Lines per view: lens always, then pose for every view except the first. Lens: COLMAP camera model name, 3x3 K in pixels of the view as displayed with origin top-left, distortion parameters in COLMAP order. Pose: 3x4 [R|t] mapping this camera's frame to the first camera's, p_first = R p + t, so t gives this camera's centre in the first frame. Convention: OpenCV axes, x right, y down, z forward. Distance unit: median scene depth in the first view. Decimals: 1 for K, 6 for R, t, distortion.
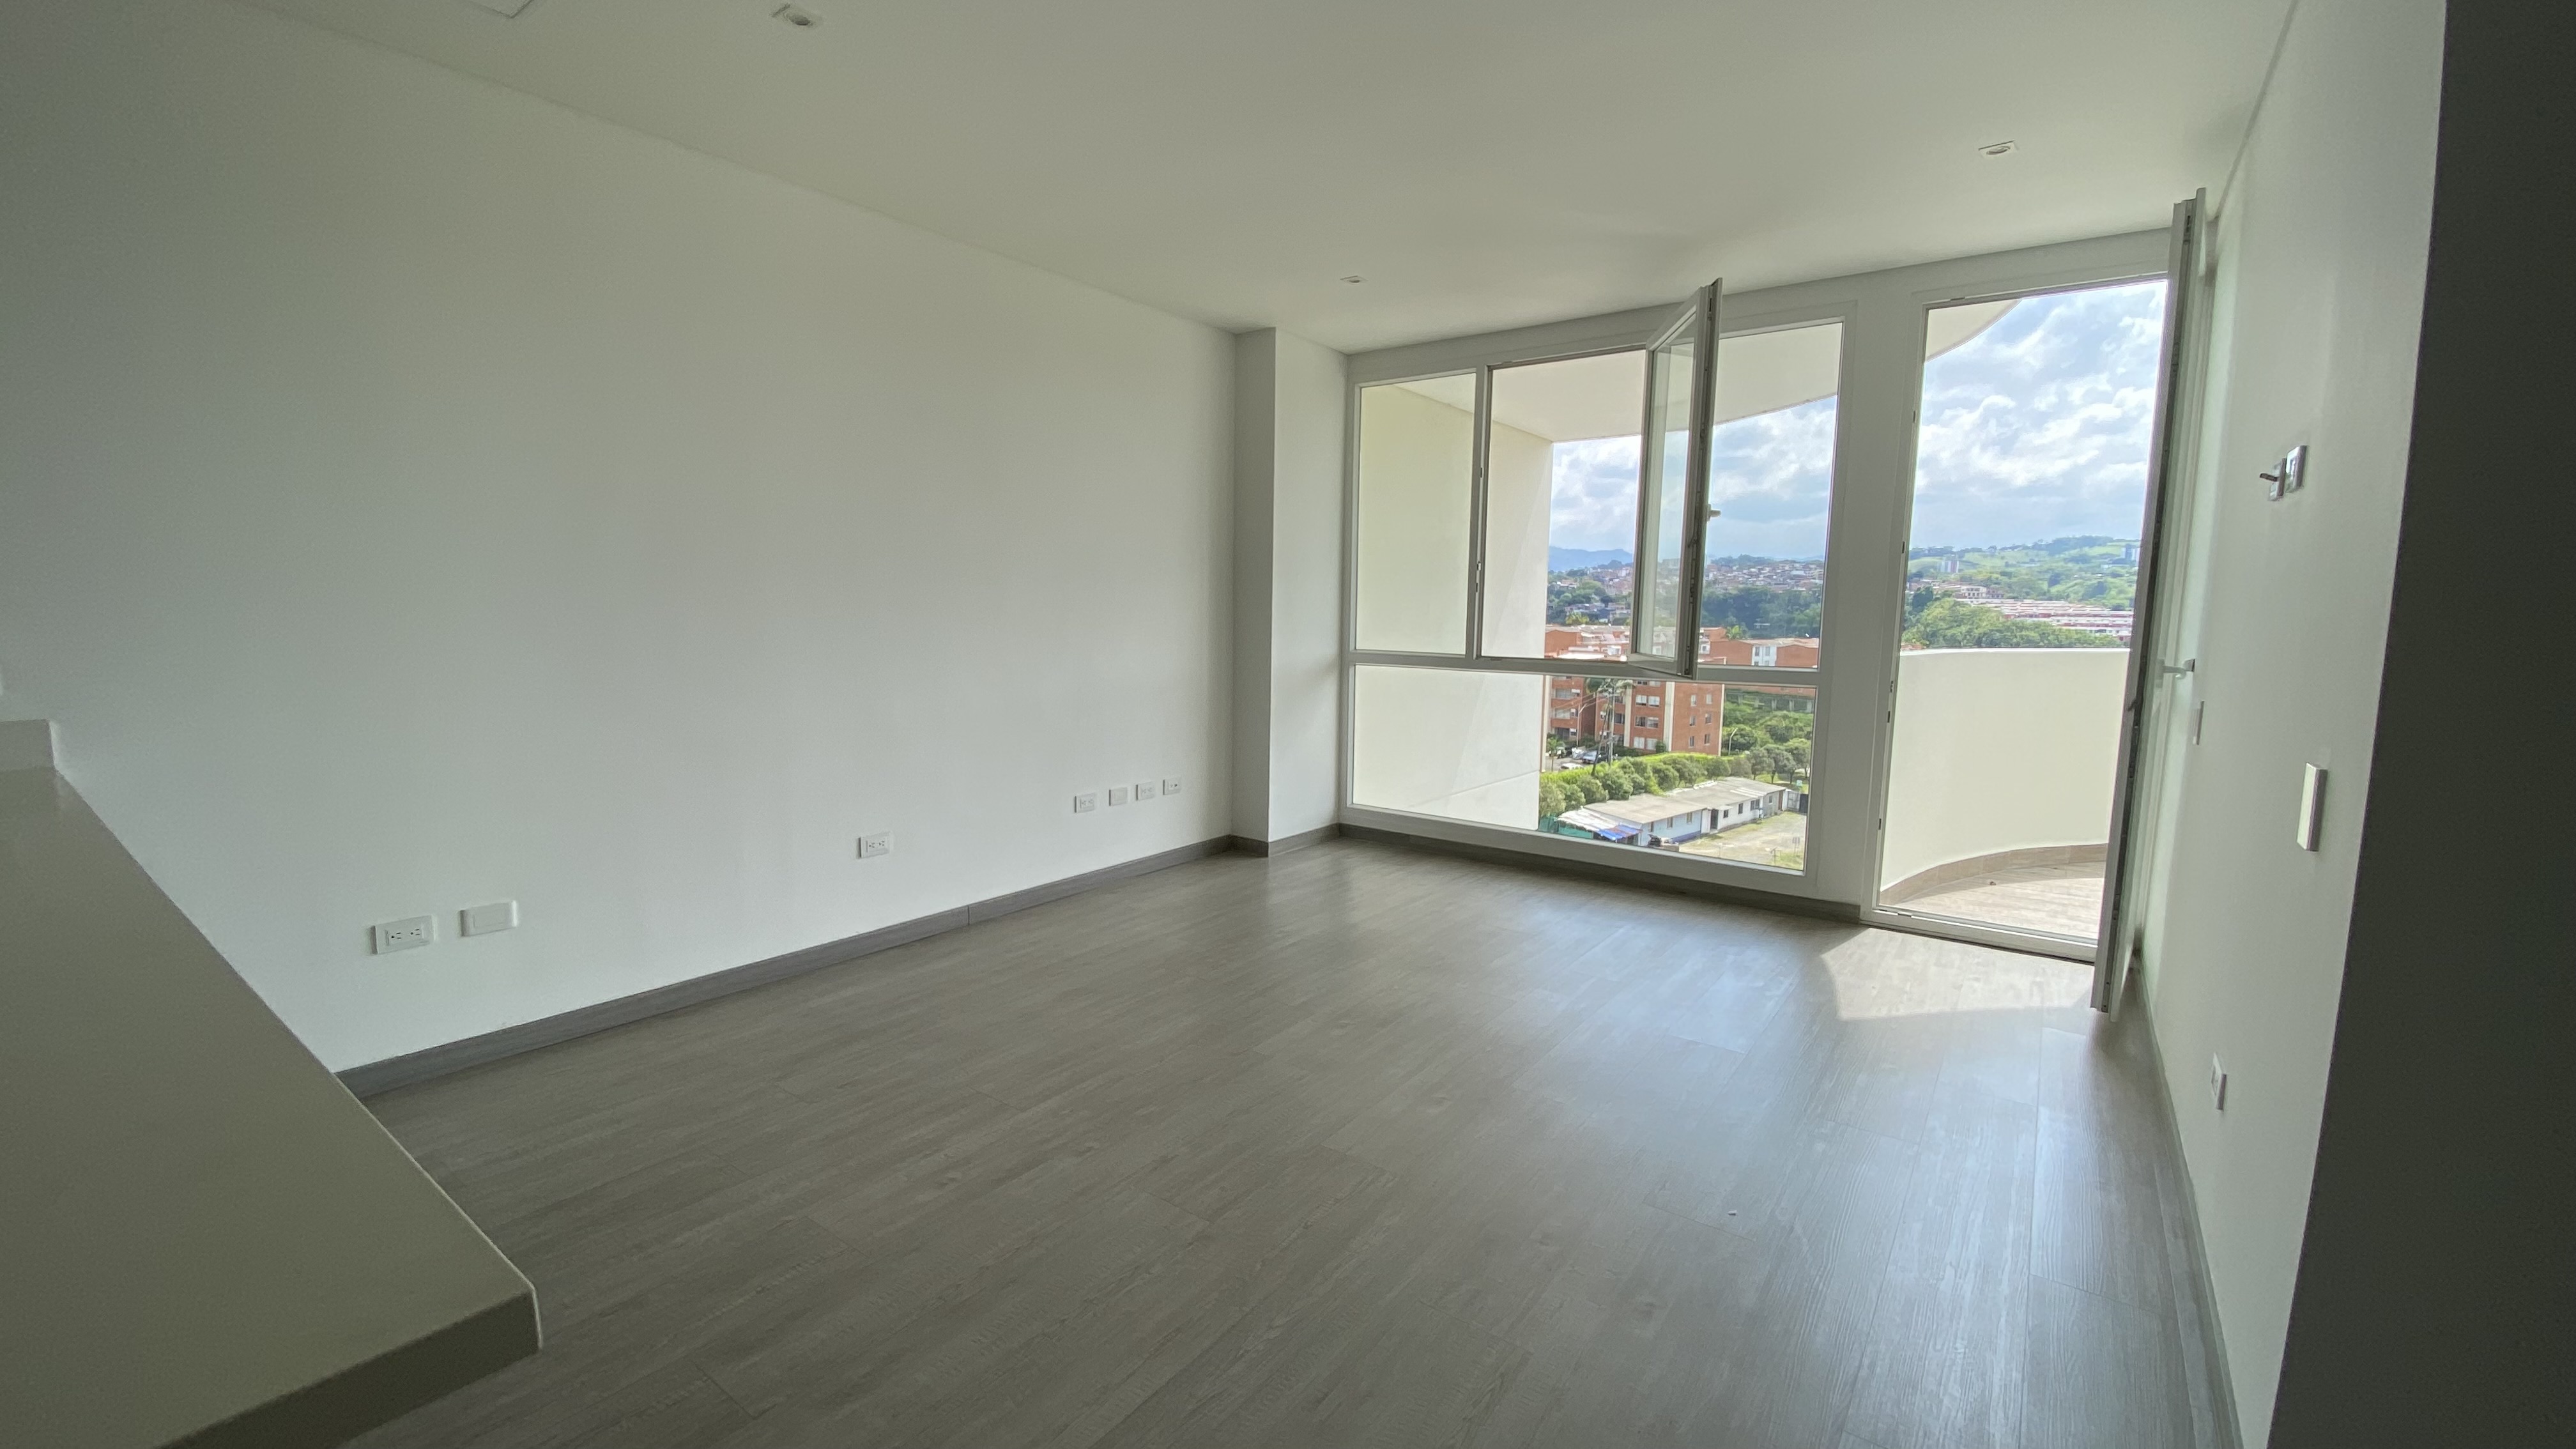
lens RADIAL K [[1038.8, 0, 1280.3], [0, 1038.8, 724.9], [0, 0, 1]] dist [0.044310, -0.044445]
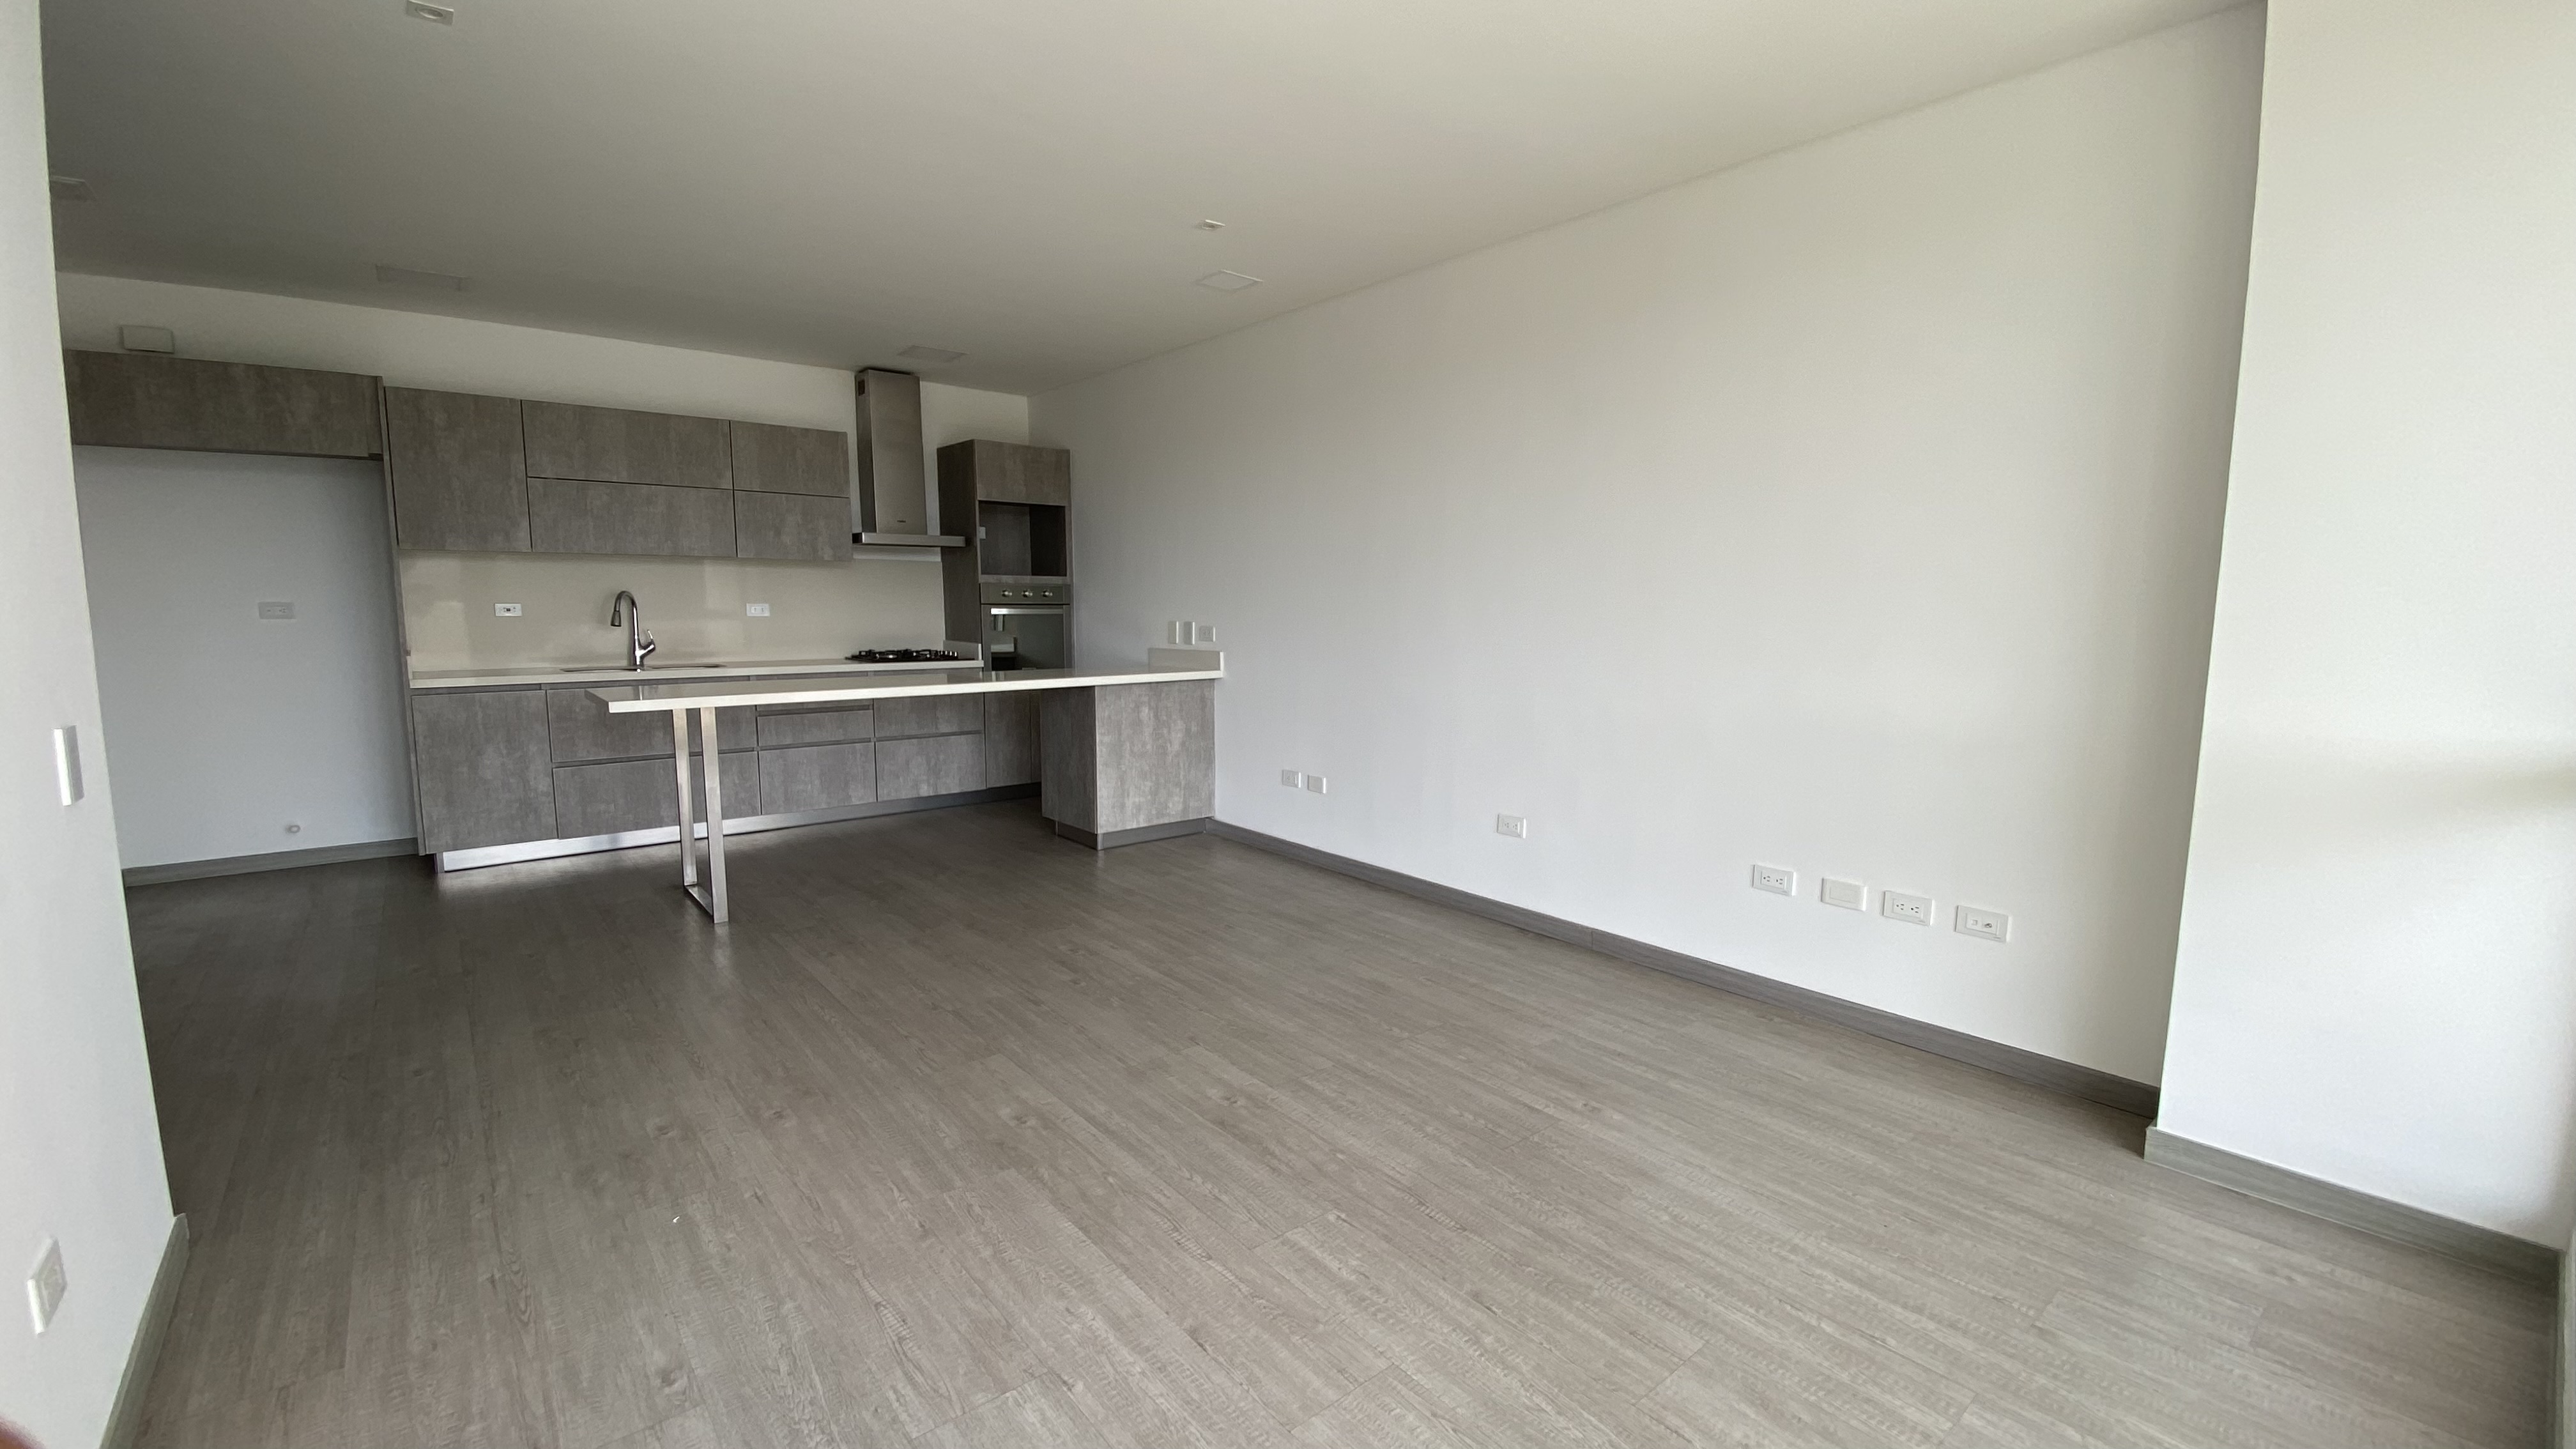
lens RADIAL K [[1038.8, 0, 1280.3], [0, 1038.8, 724.9], [0, 0, 1]] dist [0.044310, -0.044445]
pose [[-0.249360, 0.094300, -0.963809, 0.458768], [-0.123800, 0.983978, 0.128303, -0.062768], [0.960465, 0.151313, -0.233690, 0.666751]]
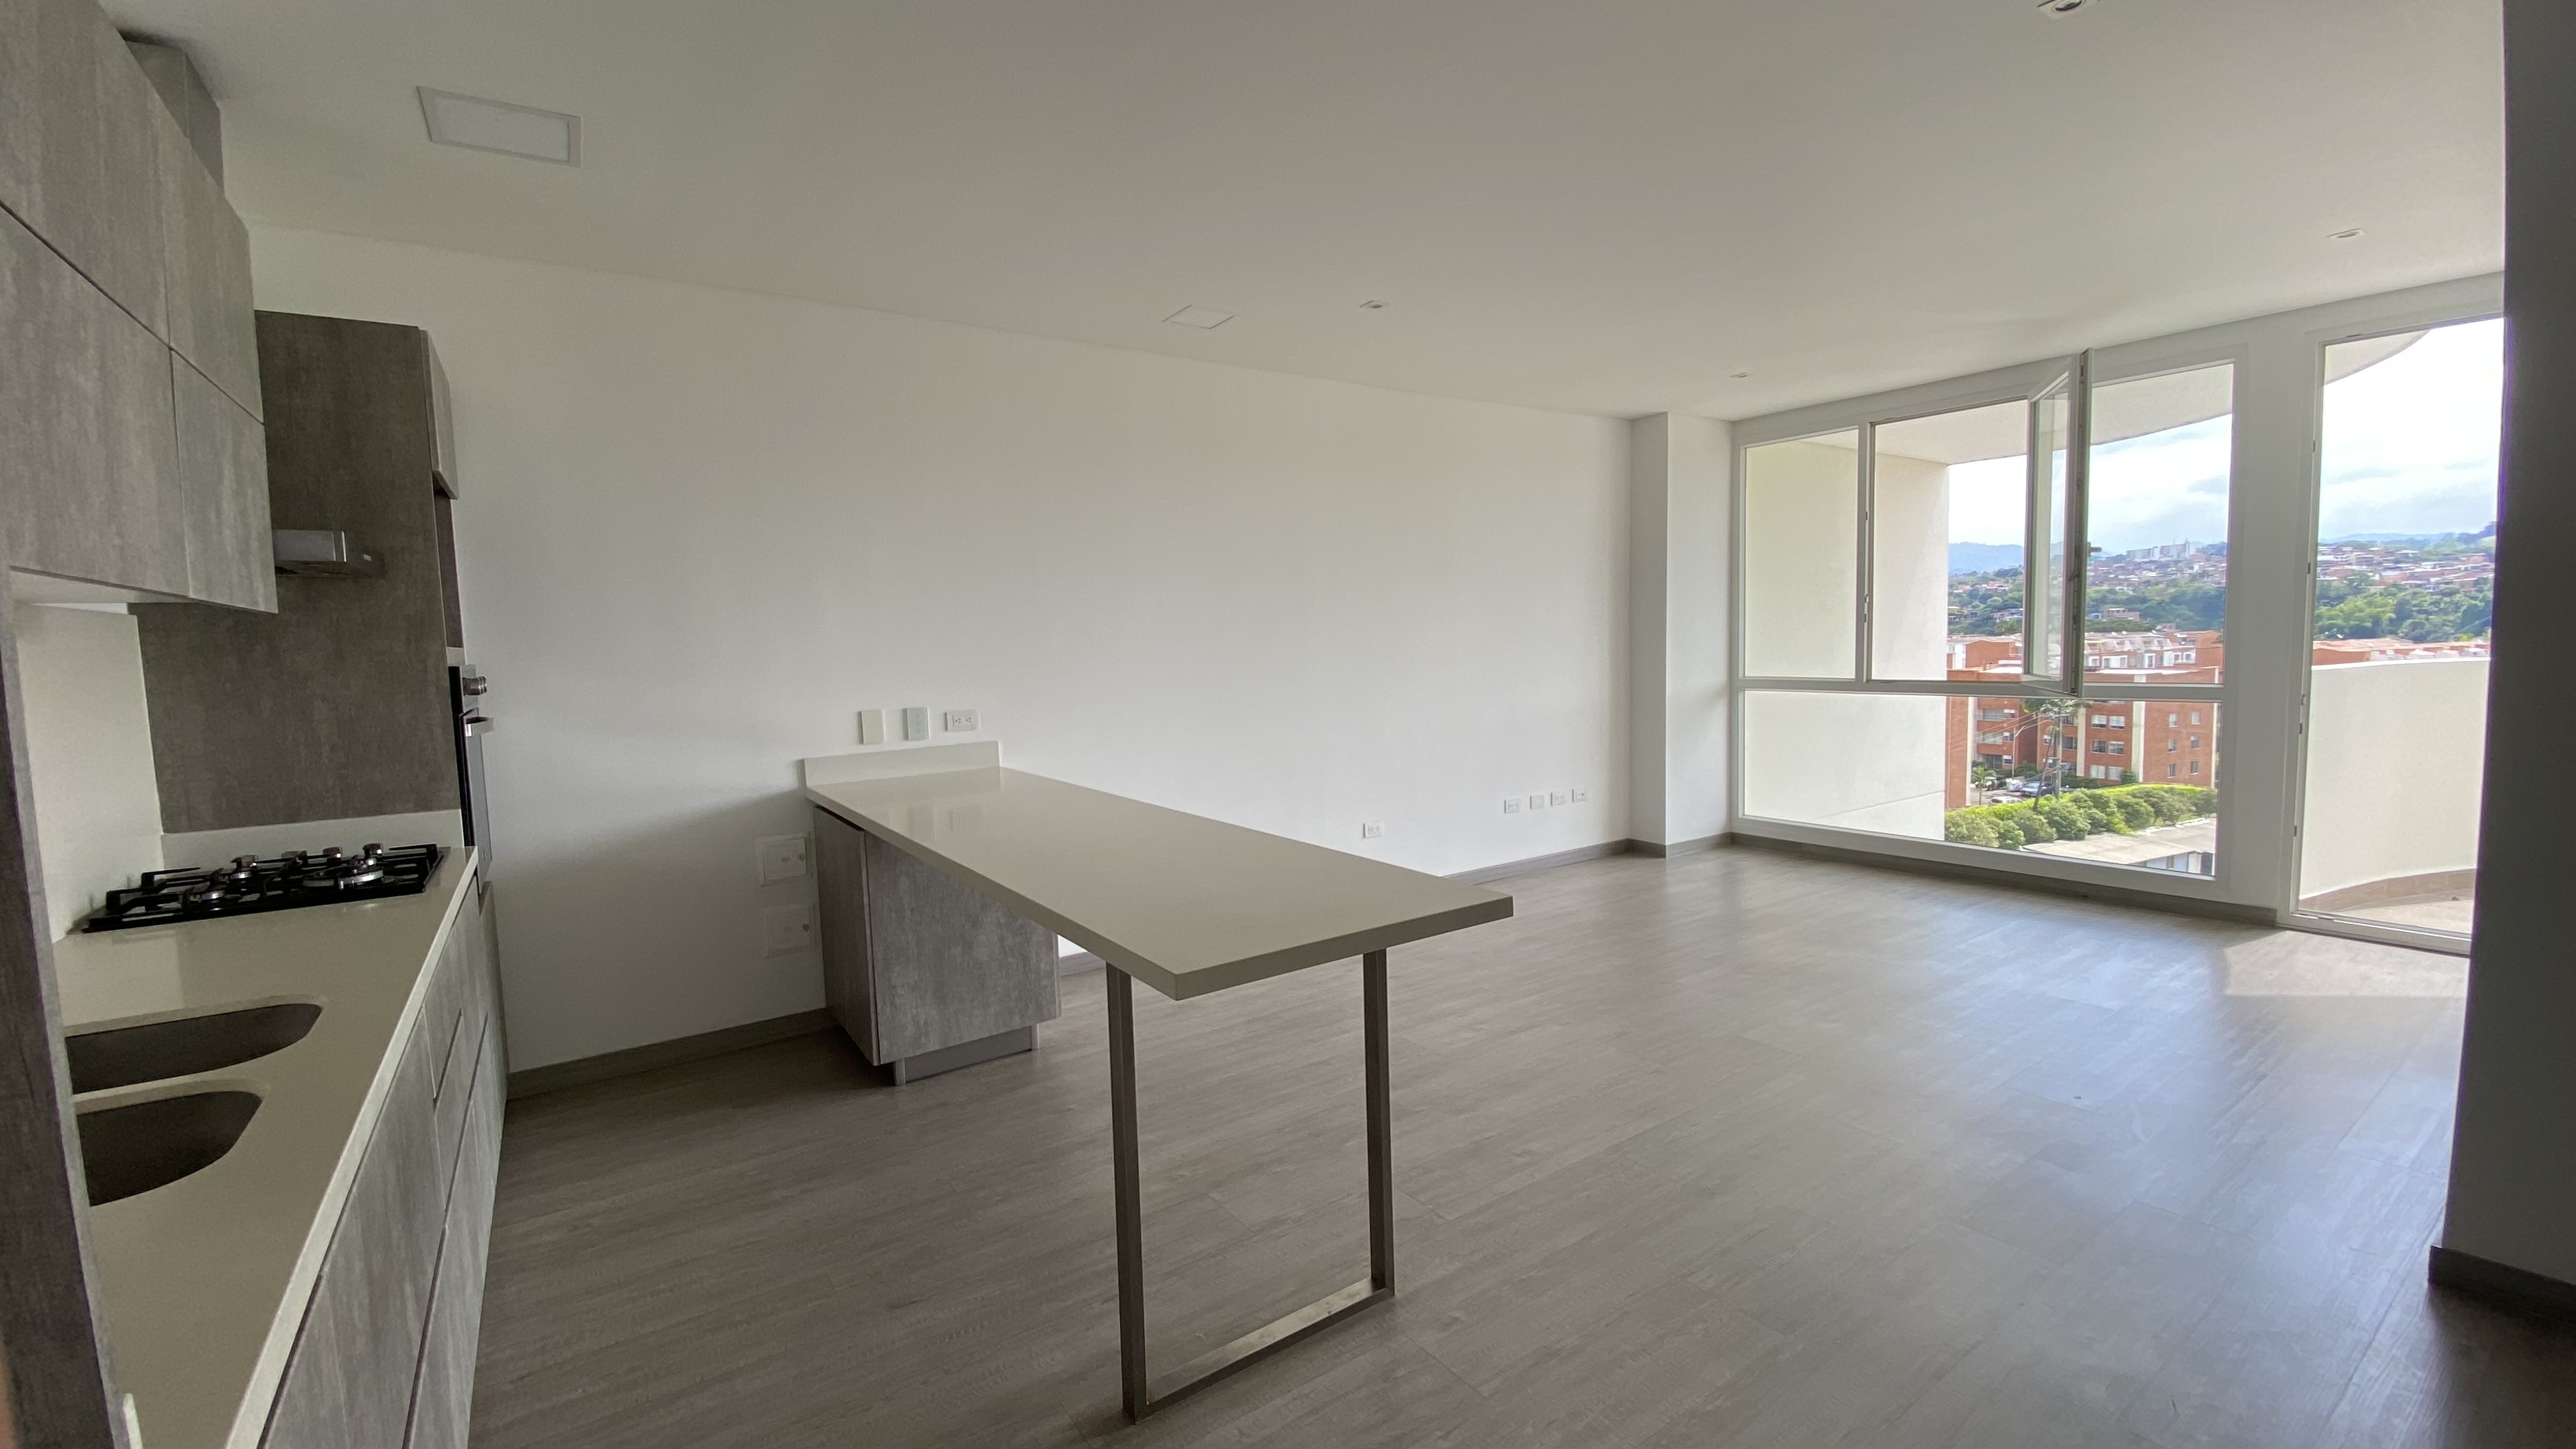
lens RADIAL K [[1044.4, 0, 1260.1], [0, 1044.4, 720.0], [0, 0, 1]] dist [0.000966, -0.015214]
pose [[0.939546, -0.015159, -0.342086, -0.035193], [0.003980, 0.999436, -0.033357, 0.010151], [0.342399, 0.029979, 0.939076, -0.242371]]
